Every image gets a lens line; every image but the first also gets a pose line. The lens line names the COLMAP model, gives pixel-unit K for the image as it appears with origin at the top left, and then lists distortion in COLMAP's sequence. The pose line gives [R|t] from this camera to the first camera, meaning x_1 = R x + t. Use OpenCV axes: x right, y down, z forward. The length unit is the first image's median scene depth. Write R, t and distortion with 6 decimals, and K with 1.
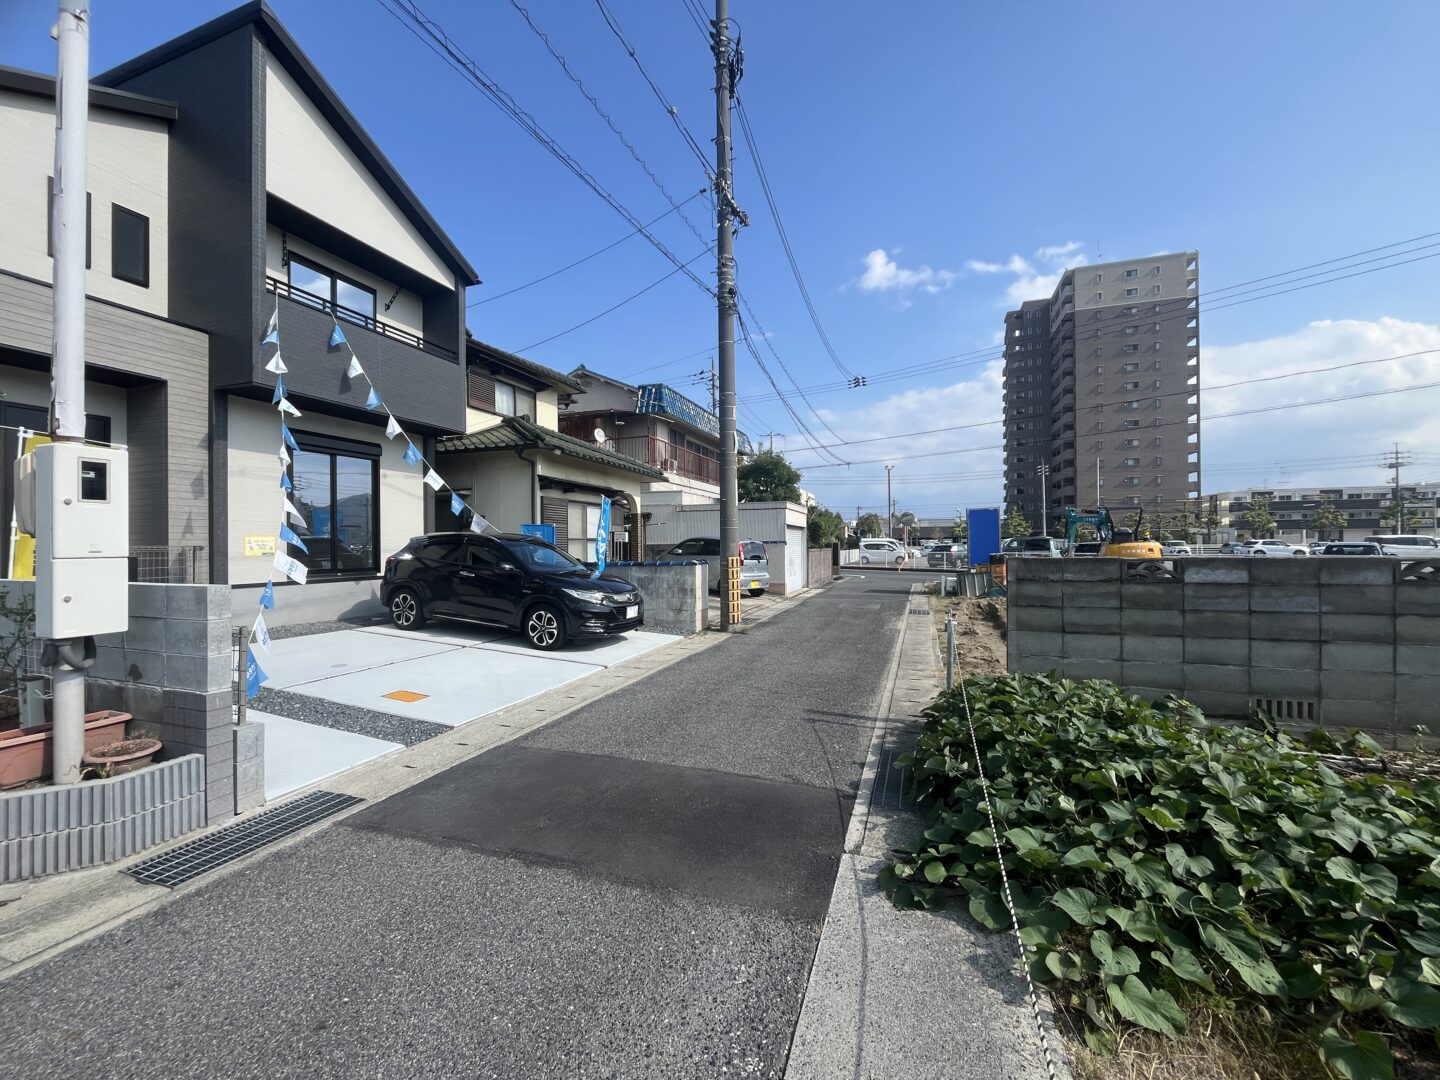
lens RADIAL K [[582.5, 0, 716.3], [0, 582.5, 540.7], [0, 0, 1]] dist [-0.002950, 0.000573]
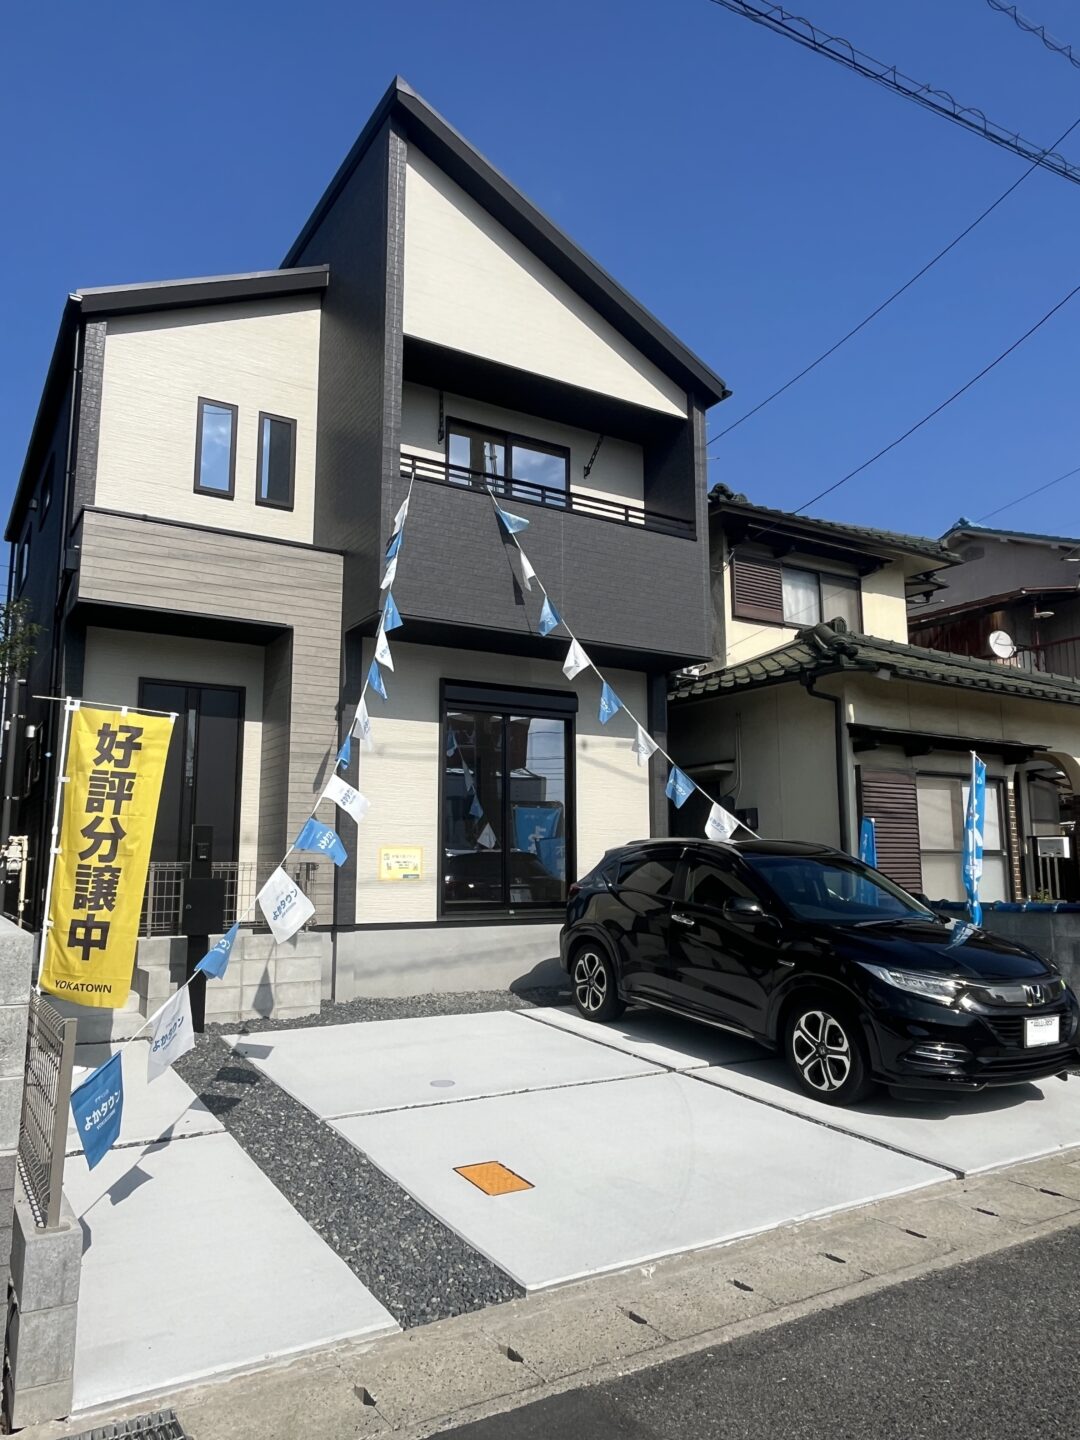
lens RADIAL K [[992.8, 0, 543.1], [0, 992.8, 721.2], [0, 0, 1]] dist [0.000550, -0.002665]
pose [[0.784483, -0.085635, -0.614210, 0.022691], [0.000806, 0.990560, -0.137078, 0.003675], [0.620150, 0.107041, 0.777146, 0.220815]]
